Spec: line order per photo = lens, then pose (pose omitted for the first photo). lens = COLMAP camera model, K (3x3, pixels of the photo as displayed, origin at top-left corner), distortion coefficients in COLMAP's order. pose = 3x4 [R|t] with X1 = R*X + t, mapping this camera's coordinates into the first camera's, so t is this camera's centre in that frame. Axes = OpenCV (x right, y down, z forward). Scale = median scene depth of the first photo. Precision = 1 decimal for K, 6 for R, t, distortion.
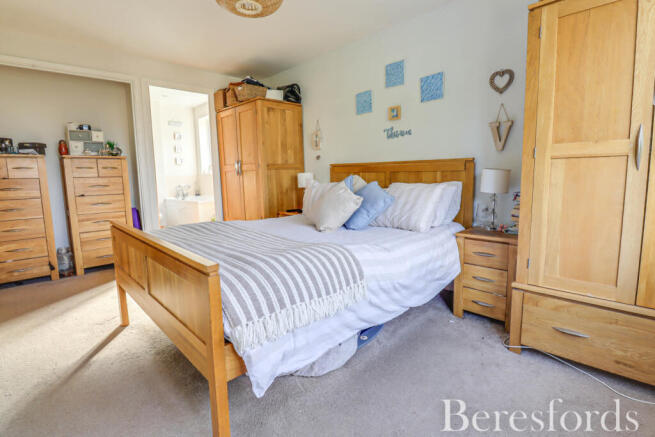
lens RADIAL K [[313.6, 0, 329.4], [0, 313.6, 213.8], [0, 0, 1]] dist [-0.009146, -0.001633]
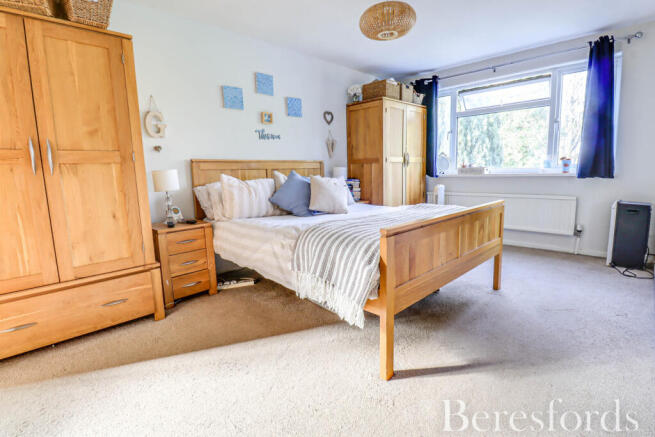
lens RADIAL K [[313.6, 0, 328.2], [0, 313.6, 216.7], [0, 0, 1]] dist [-0.009146, -0.001633]
pose [[-0.003081, -0.130822, 0.991401, -0.988072], [0.149610, 0.980187, 0.129807, -0.079622], [-0.988740, 0.148724, 0.016552, 0.810231]]
